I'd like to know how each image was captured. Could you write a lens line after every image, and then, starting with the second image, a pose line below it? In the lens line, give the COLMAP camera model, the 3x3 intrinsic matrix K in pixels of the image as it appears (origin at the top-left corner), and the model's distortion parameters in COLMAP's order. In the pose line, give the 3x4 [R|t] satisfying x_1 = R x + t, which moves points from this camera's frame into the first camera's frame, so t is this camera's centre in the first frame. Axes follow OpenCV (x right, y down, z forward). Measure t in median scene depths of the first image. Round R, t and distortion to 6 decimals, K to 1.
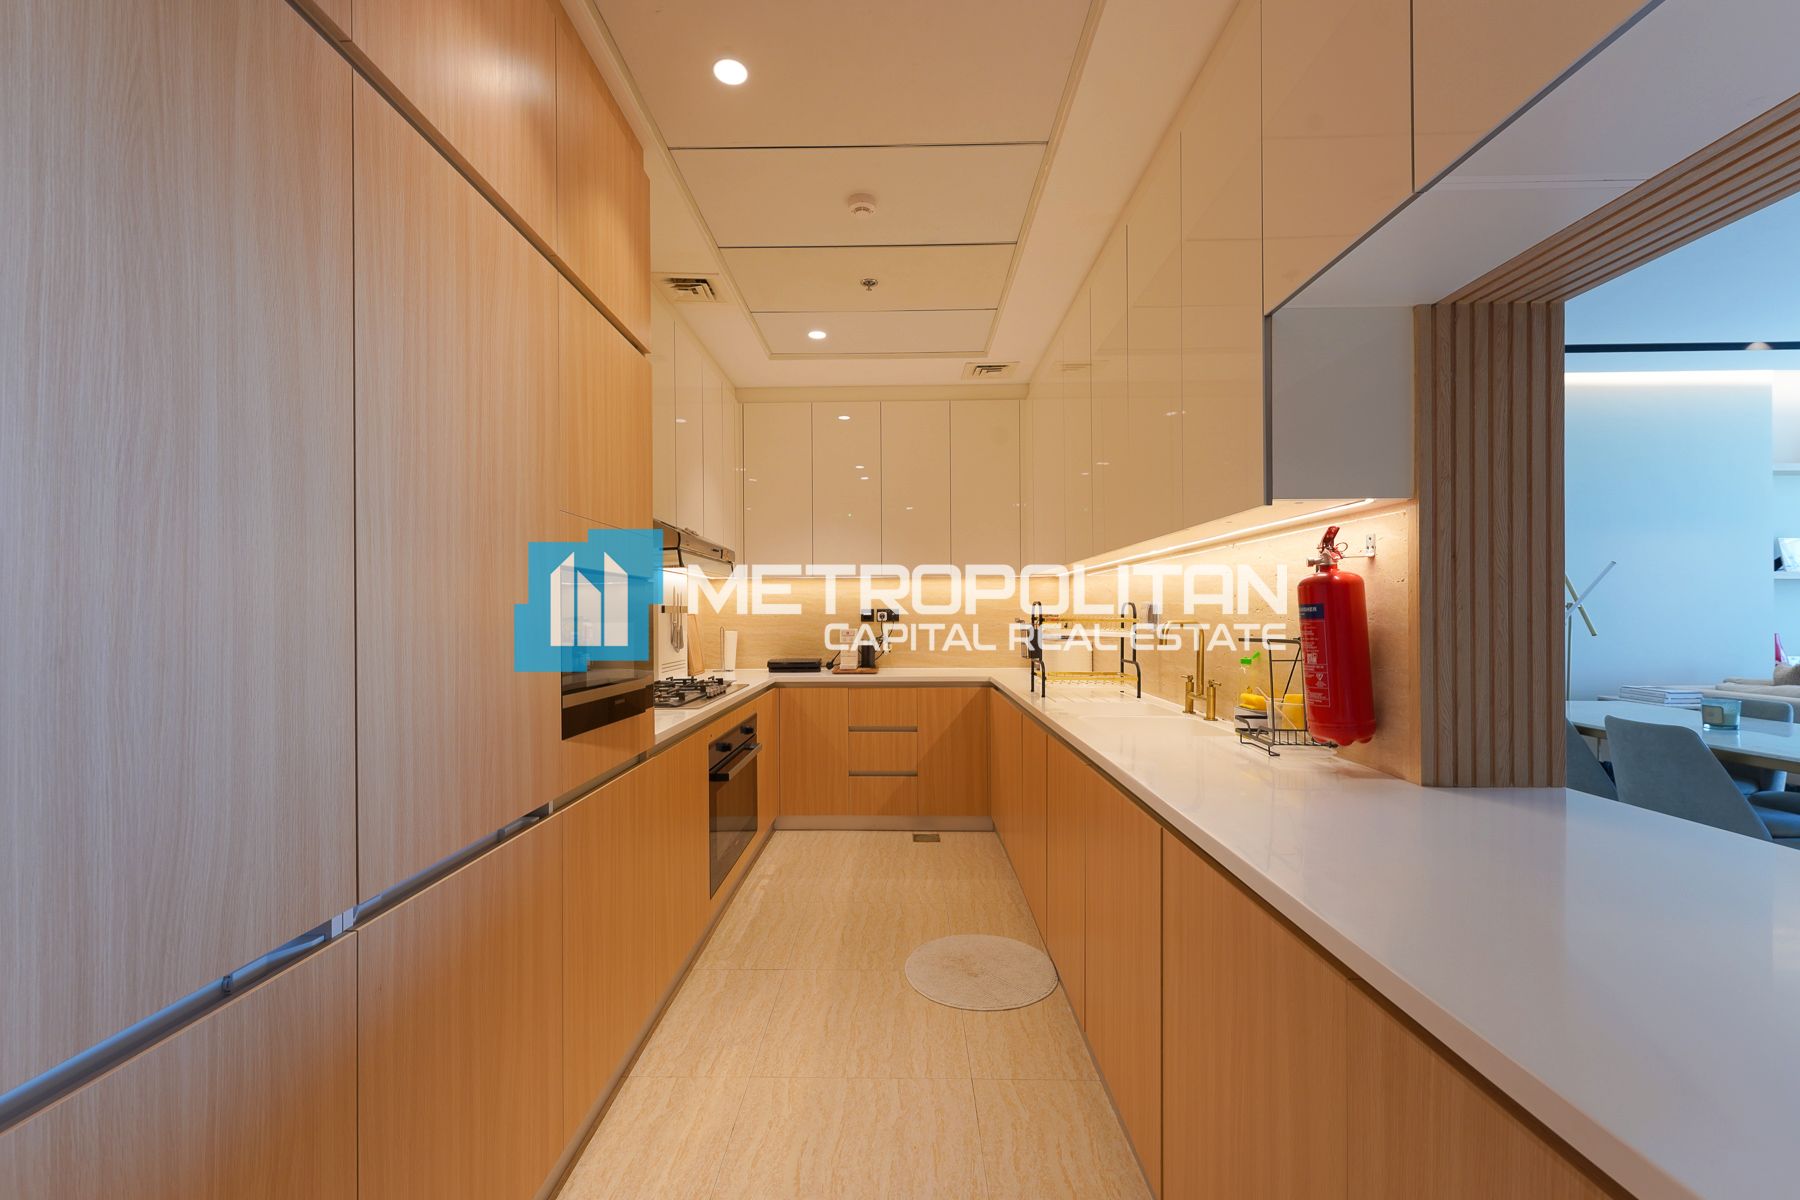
lens RADIAL K [[733.6, 0, 897.3], [0, 733.6, 607.5], [0, 0, 1]] dist [0.021695, 0.000347]
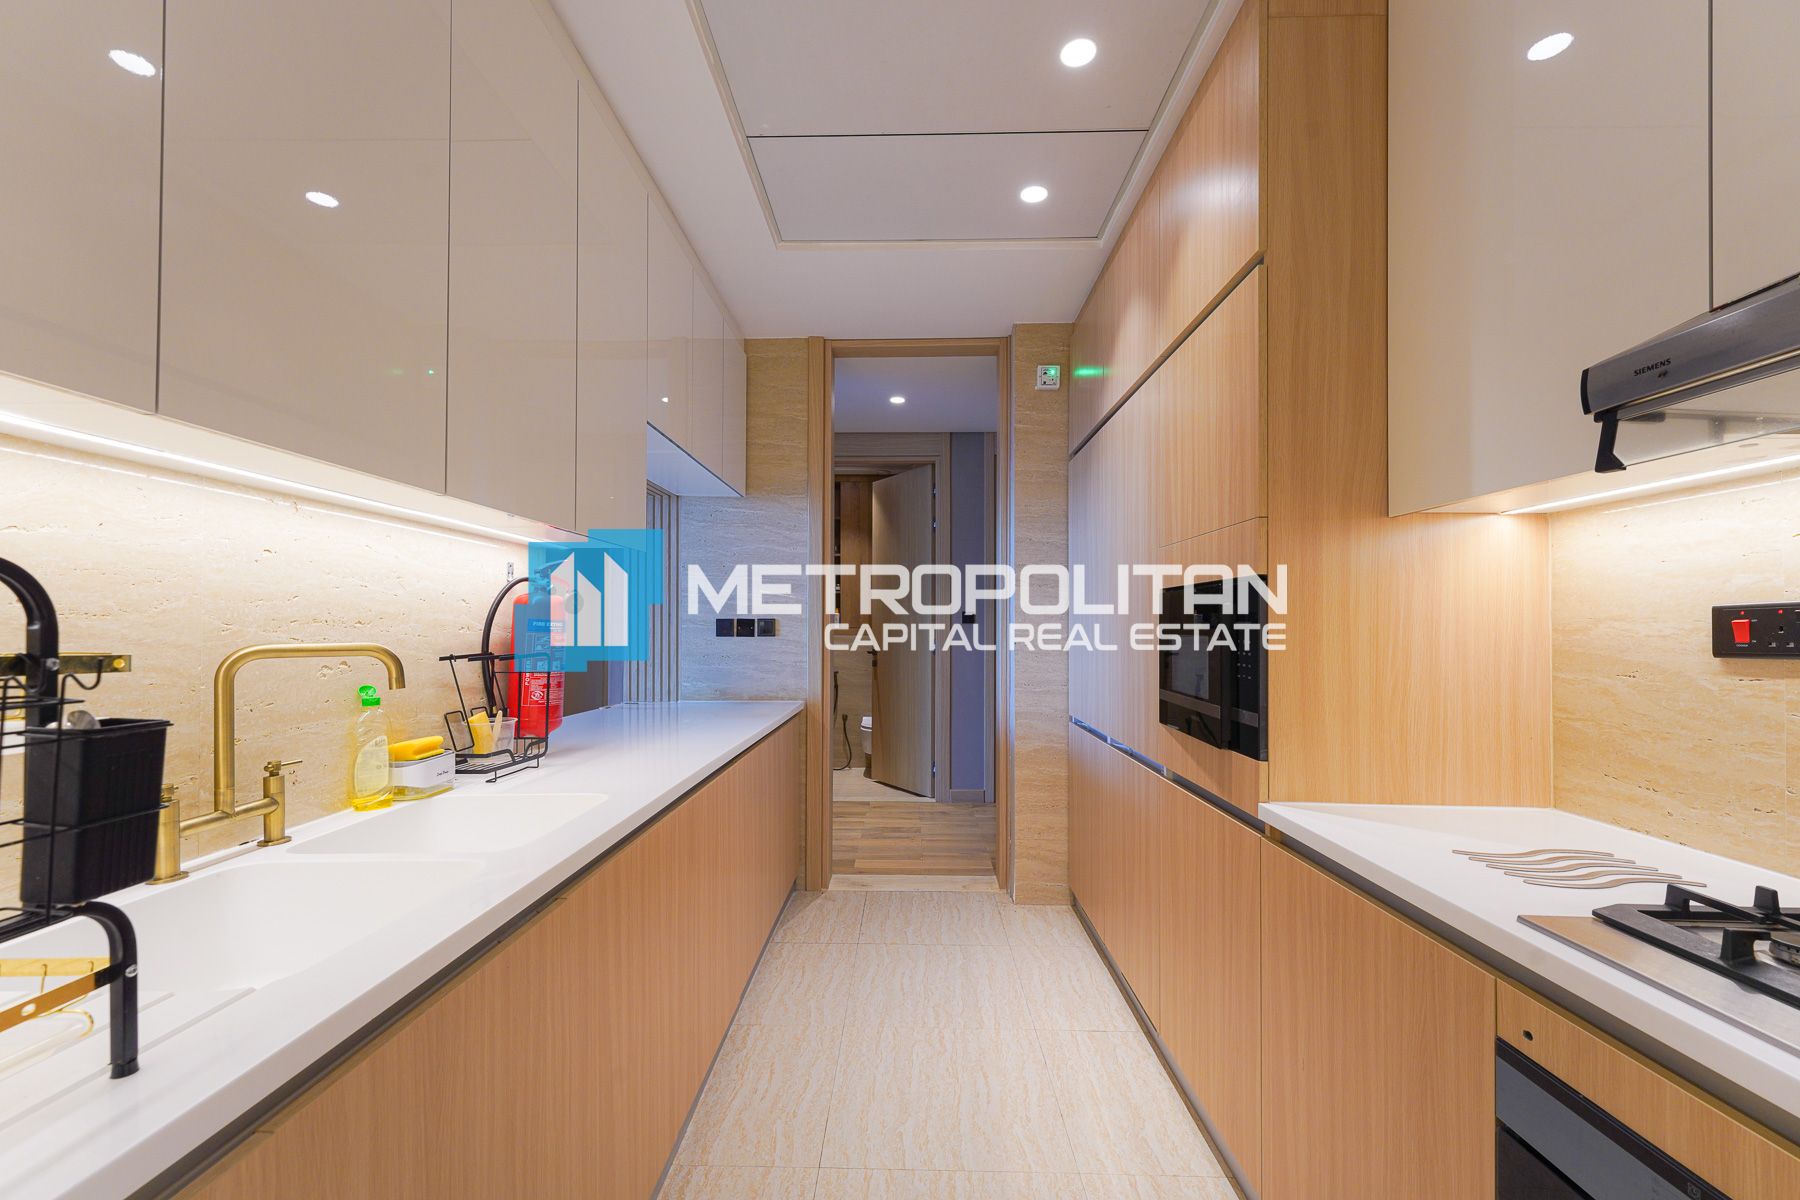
lens RADIAL K [[733.6, 0, 894.2], [0, 733.6, 615.7], [0, 0, 1]] dist [0.021695, 0.000347]
pose [[-0.999881, 0.004653, 0.014677, -0.002474], [0.004354, 0.999784, -0.020302, 0.014209], [-0.014768, -0.020235, -0.999686, 2.084838]]
